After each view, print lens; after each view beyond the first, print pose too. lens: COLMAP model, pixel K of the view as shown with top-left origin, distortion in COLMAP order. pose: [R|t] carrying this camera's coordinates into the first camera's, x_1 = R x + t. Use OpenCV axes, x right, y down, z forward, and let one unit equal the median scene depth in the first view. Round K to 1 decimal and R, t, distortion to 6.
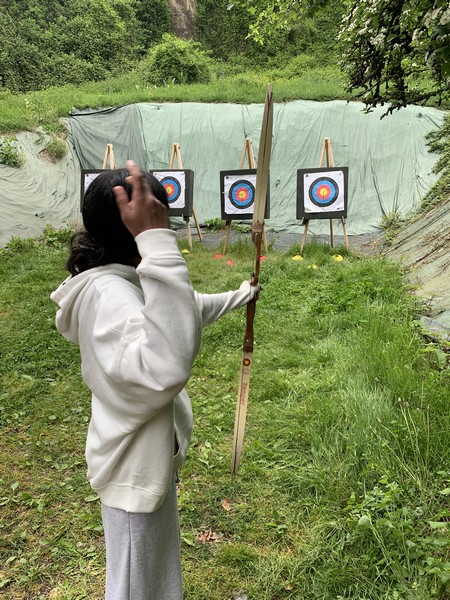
lens RADIAL K [[459.6, 0, 221.8], [0, 459.6, 309.5], [0, 0, 1]] dist [0.031794, -0.038786]
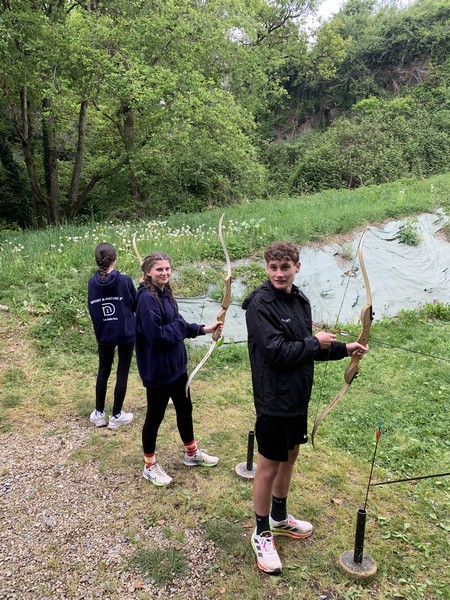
lens RADIAL K [[459.6, 0, 224.0], [0, 459.6, 297.3], [0, 0, 1]] dist [0.031794, -0.038786]
pose [[0.723577, 0.101870, -0.682685, -0.005392], [-0.214900, 0.973140, -0.082561, 0.000895], [0.655938, 0.206448, 0.726033, -0.064103]]
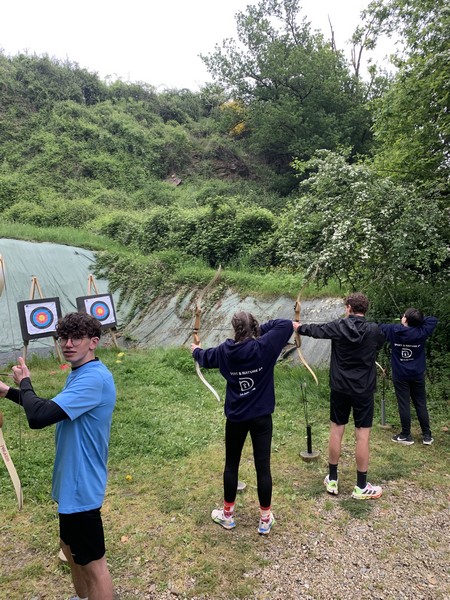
lens RADIAL K [[459.6, 0, 222.5], [0, 459.6, 299.4], [0, 0, 1]] dist [0.031794, -0.038786]
pose [[0.548487, -0.066839, 0.833483, -0.485099], [0.277934, 0.954696, -0.106339, -0.021669], [-0.788616, 0.289979, 0.542215, -0.048252]]
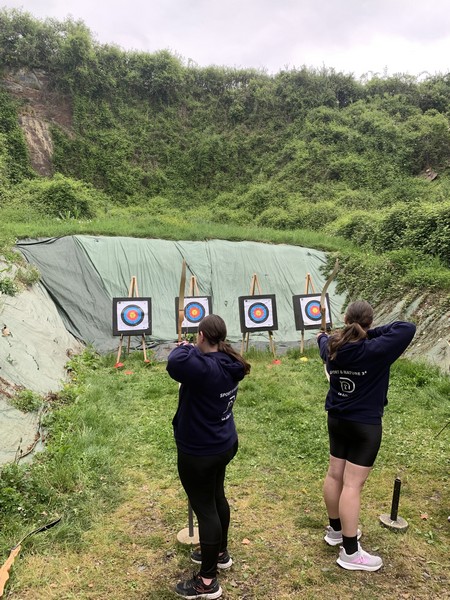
lens RADIAL K [[459.6, 0, 224.5], [0, 459.6, 301.4], [0, 0, 1]] dist [0.031794, -0.038786]
pose [[0.899390, -0.022744, 0.436554, -0.411772], [0.133580, 0.965178, -0.224918, -0.003408], [-0.416237, 0.260604, 0.871110, -0.069167]]
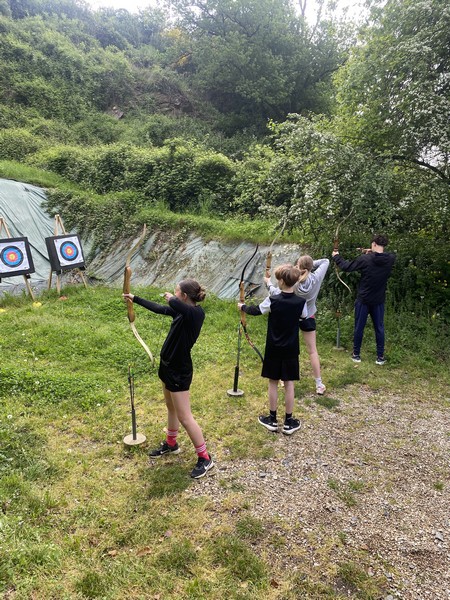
lens RADIAL K [[458.6, 0, 231.7], [0, 458.6, 302.1], [0, 0, 1]] dist [0.025557, -0.022675]
pose [[0.400690, -0.183471, 0.897656, -0.592919], [0.271574, 0.959500, 0.074888, -0.043534], [-0.875040, 0.213773, 0.434288, -0.036747]]
